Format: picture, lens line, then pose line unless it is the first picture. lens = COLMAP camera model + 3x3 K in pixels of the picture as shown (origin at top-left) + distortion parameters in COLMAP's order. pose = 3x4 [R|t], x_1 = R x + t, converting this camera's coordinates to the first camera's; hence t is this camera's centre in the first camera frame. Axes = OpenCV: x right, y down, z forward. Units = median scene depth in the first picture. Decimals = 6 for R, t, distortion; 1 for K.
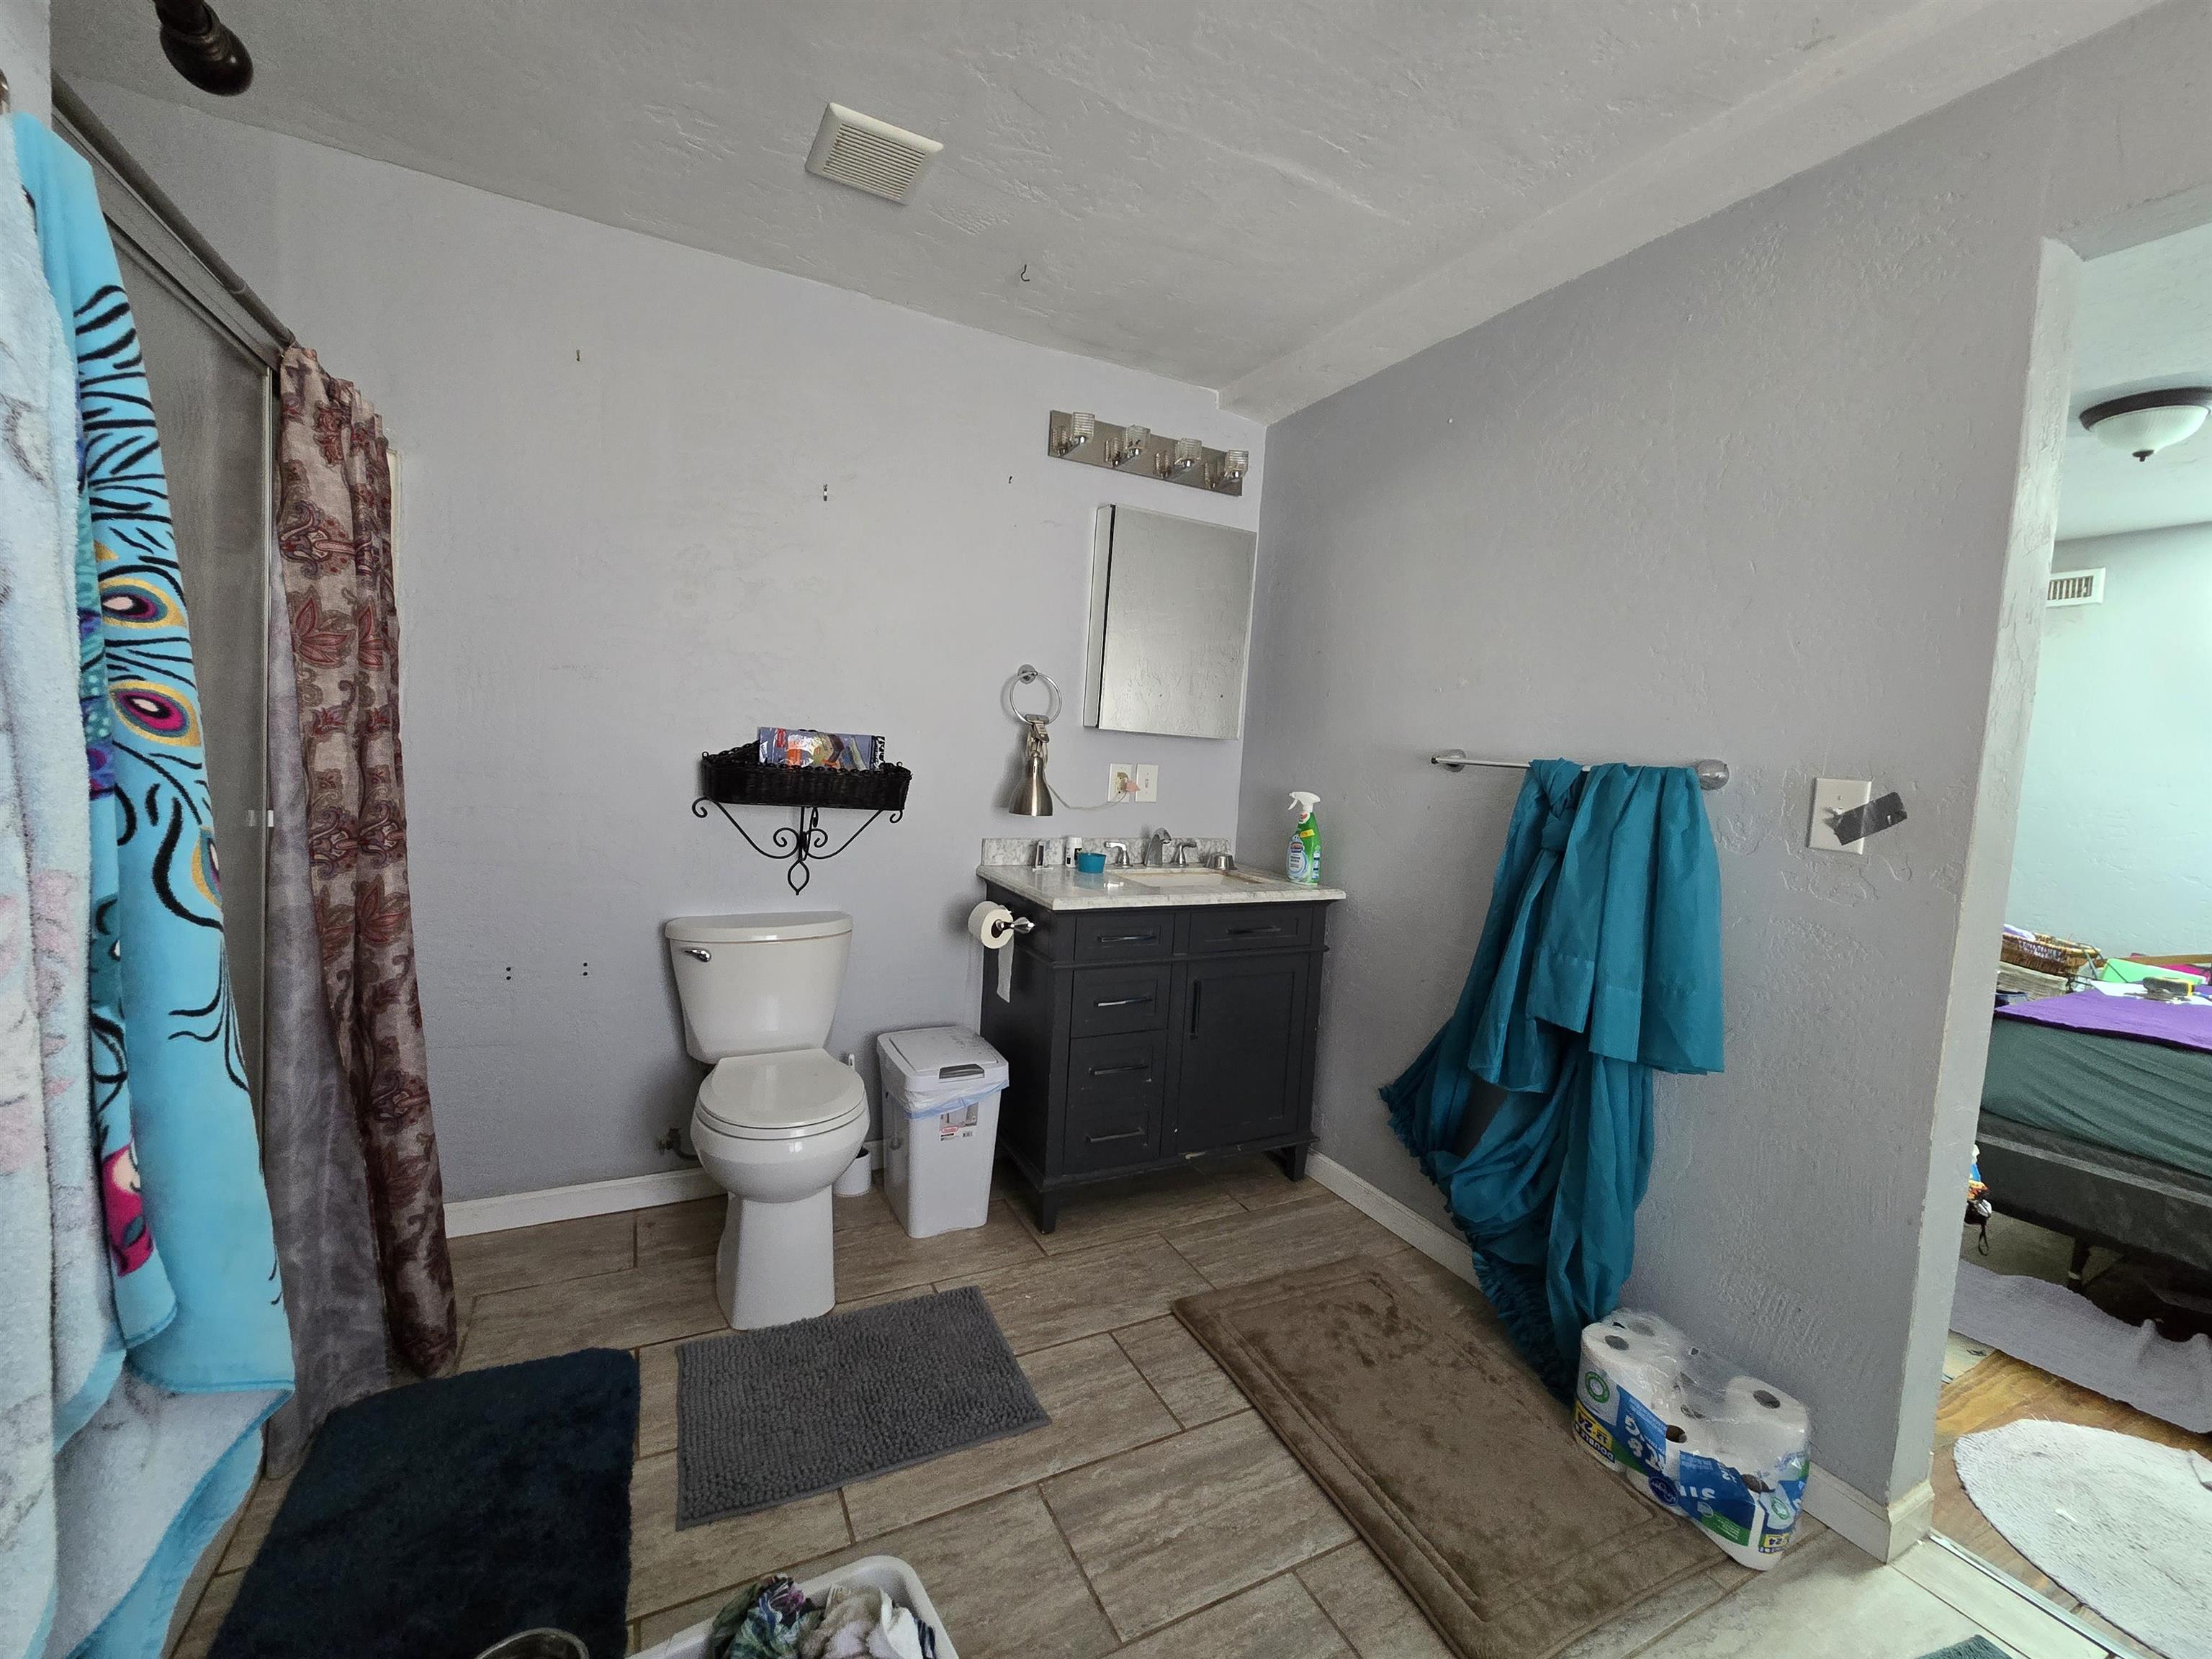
lens RADIAL K [[901.4, 0, 1104.2], [0, 901.4, 804.5], [0, 0, 1]] dist [0.001574, 0.000114]
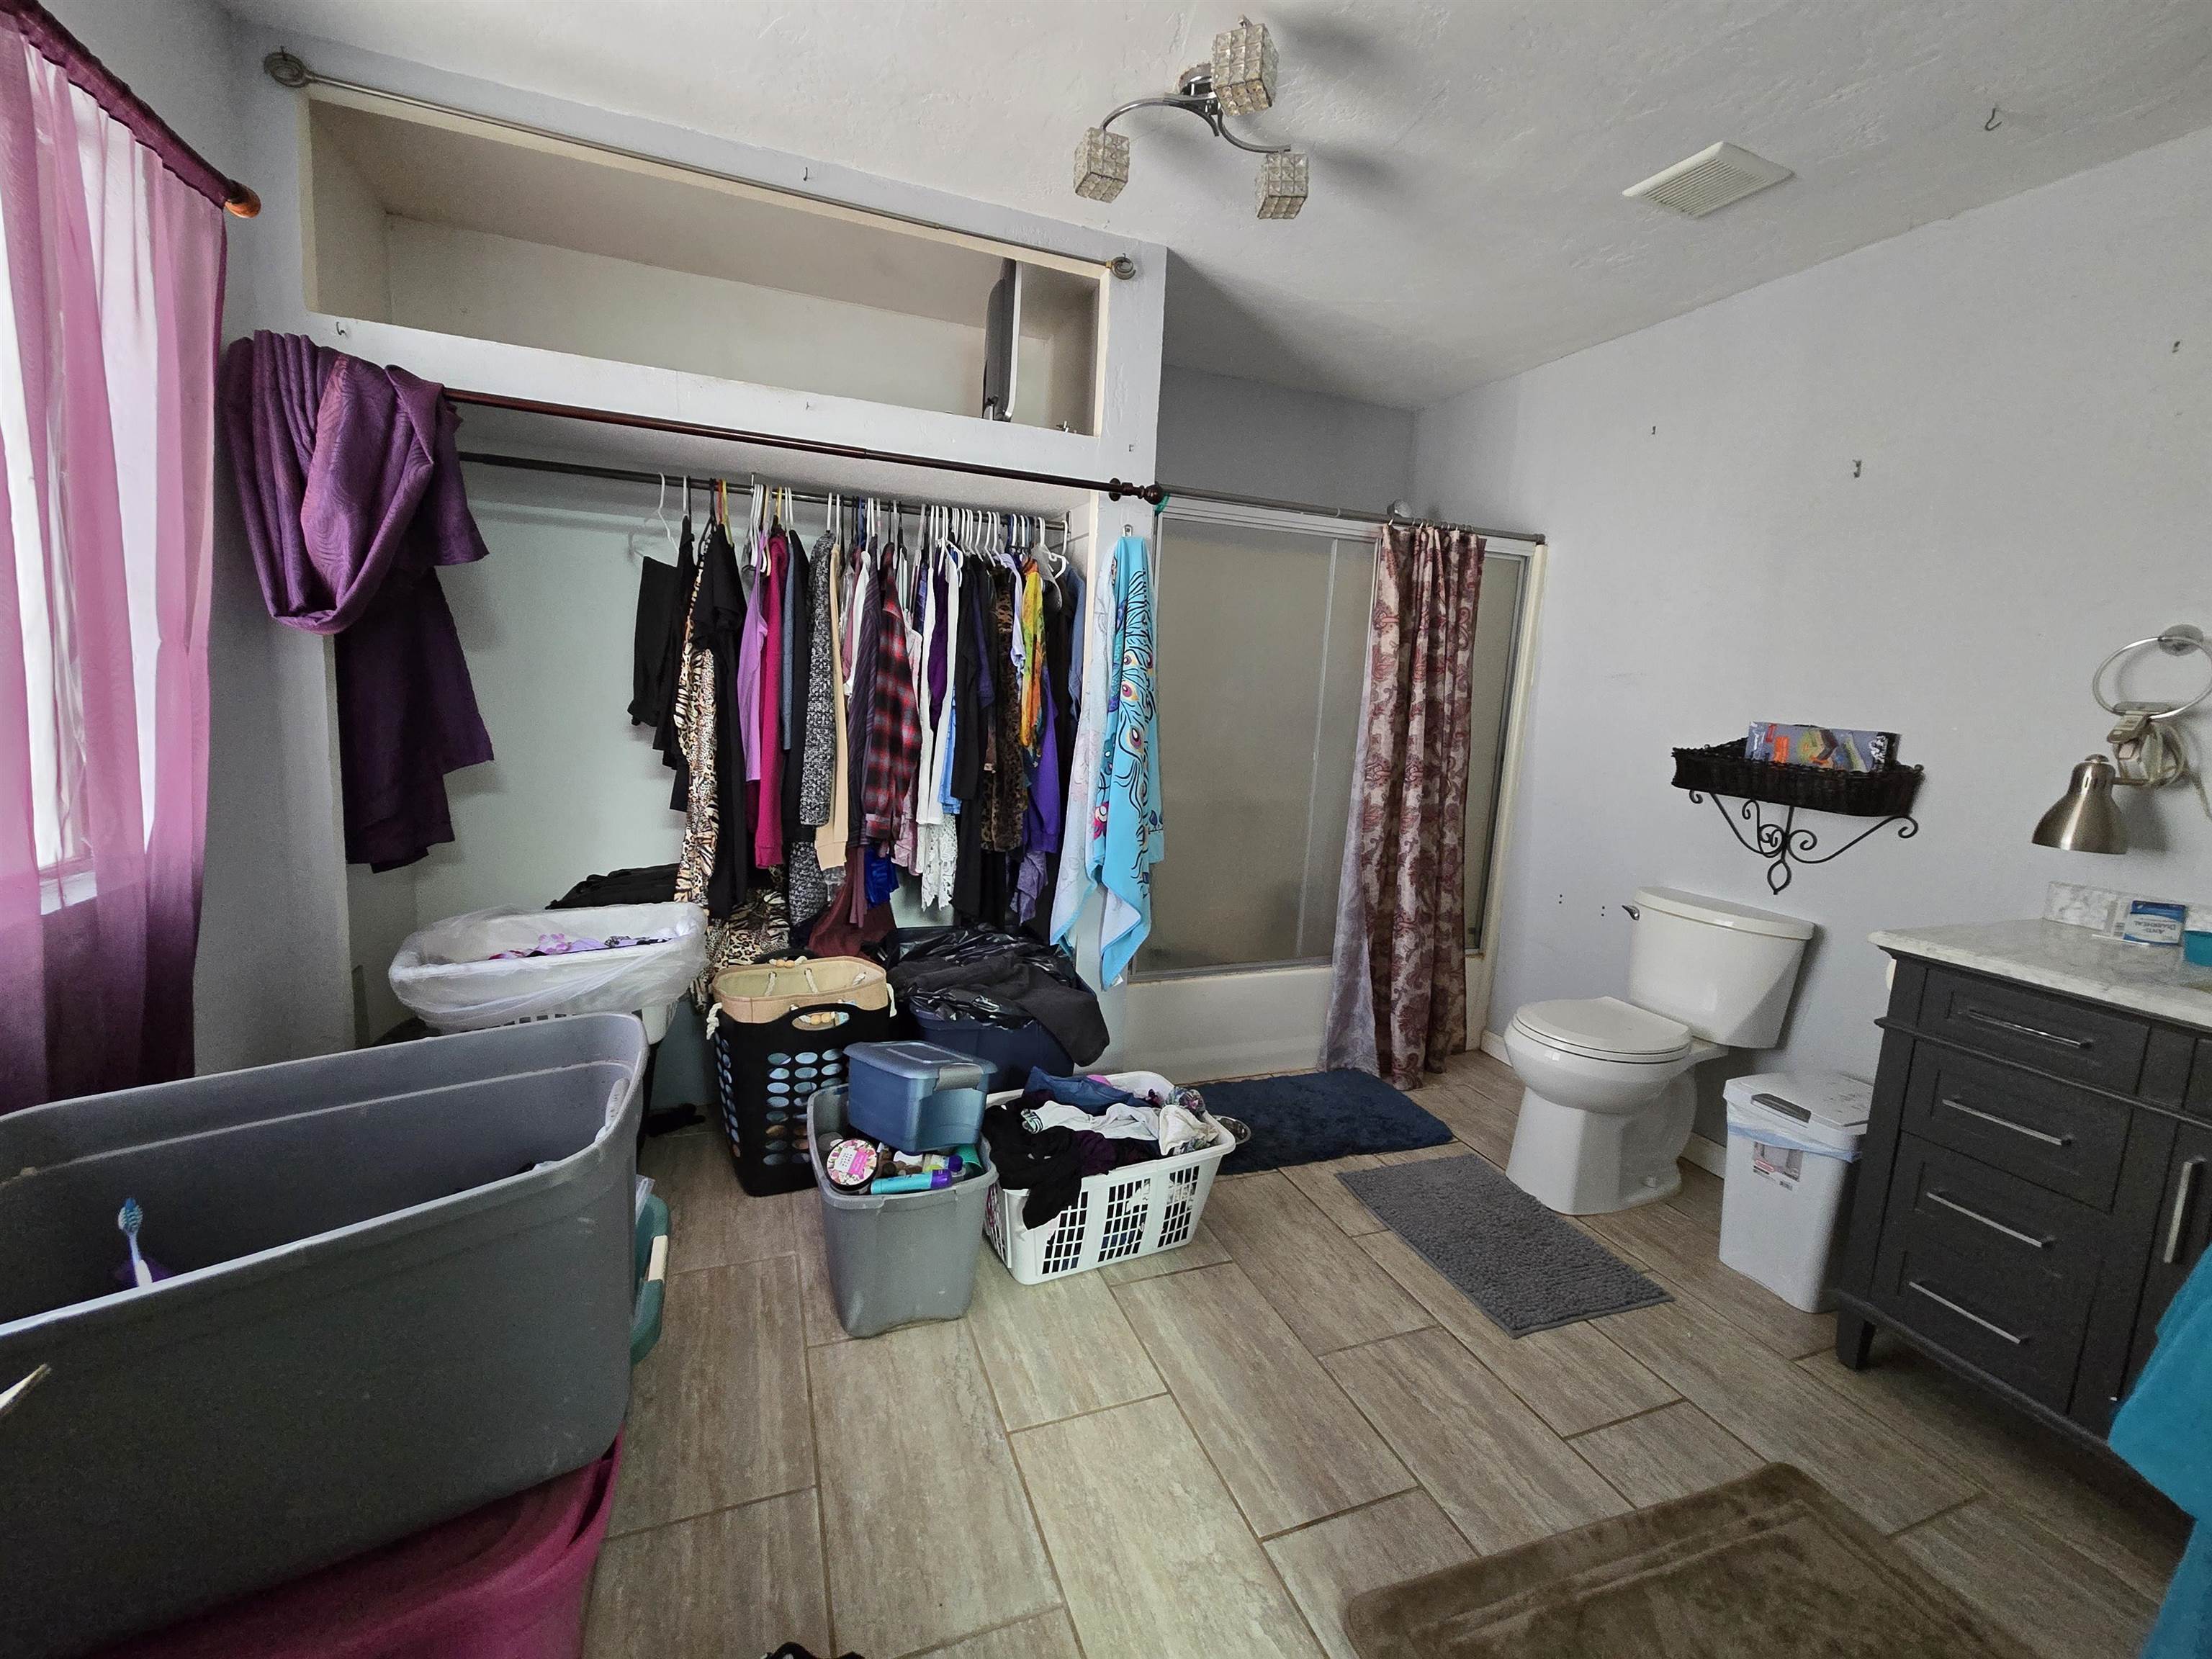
lens RADIAL K [[901.4, 0, 1104.2], [0, 901.4, 804.5], [0, 0, 1]] dist [0.001574, 0.000114]
pose [[-0.080818, 0.072484, -0.994090, 0.877454], [-0.128590, 0.988259, 0.082513, 0.021498], [0.988399, 0.134499, -0.070549, 0.436953]]
